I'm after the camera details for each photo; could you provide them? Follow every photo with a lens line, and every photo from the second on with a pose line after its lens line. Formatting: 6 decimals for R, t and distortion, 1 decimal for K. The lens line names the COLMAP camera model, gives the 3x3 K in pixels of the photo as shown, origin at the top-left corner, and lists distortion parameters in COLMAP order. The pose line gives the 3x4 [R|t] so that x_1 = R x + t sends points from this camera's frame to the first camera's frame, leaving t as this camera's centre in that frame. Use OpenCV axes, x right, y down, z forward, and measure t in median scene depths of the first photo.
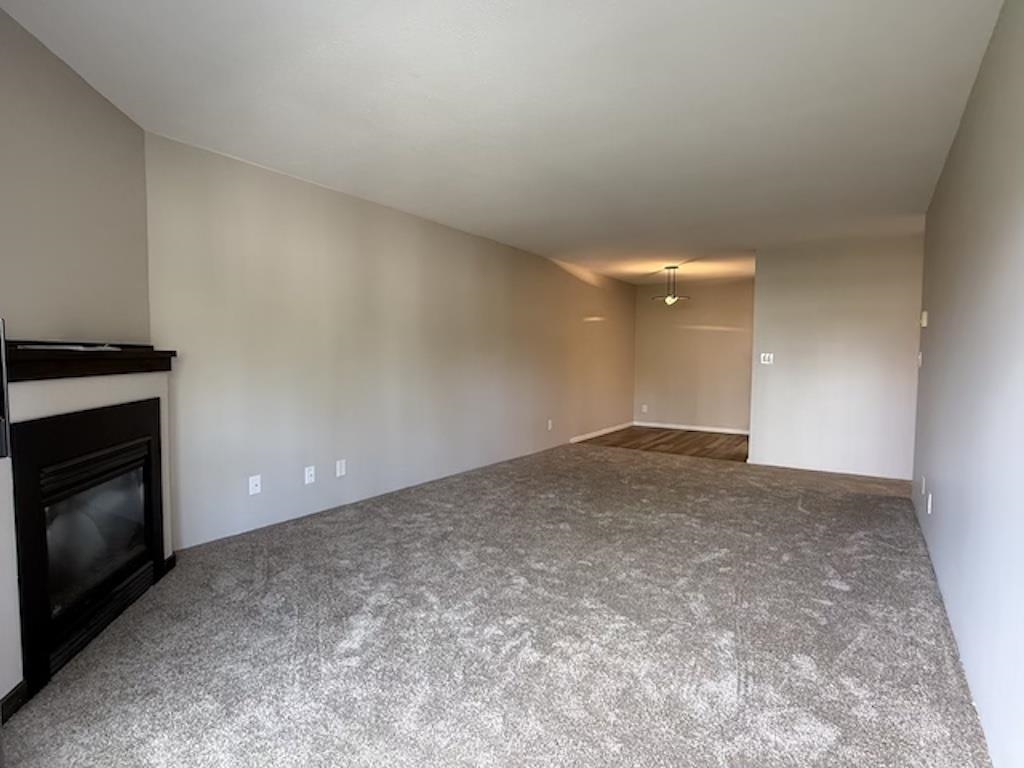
lens RADIAL K [[548.4, 0, 512.0], [0, 548.4, 383.9], [0, 0, 1]] dist [0.008404, 0.000229]
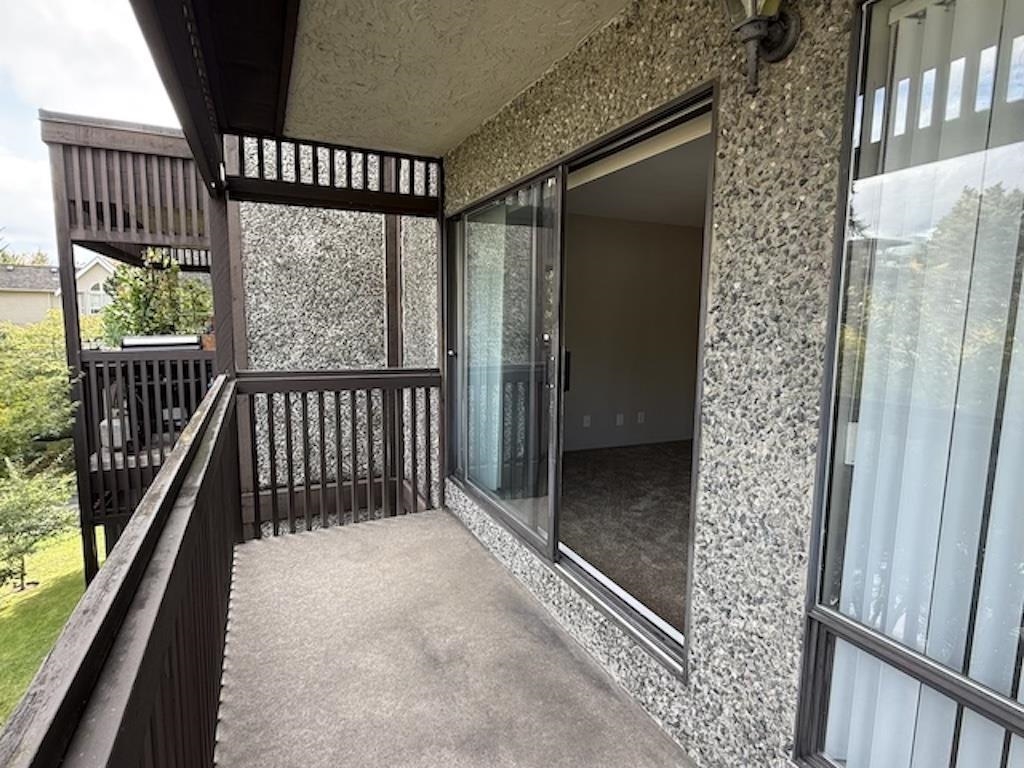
lens RADIAL K [[548.4, 0, 511.6], [0, 548.4, 384.0], [0, 0, 1]] dist [0.008404, 0.000229]
pose [[0.851213, 0.074681, -0.519480, 0.236098], [-0.044617, 0.996538, 0.070153, -0.035170], [0.522921, -0.036537, 0.851598, -0.673176]]
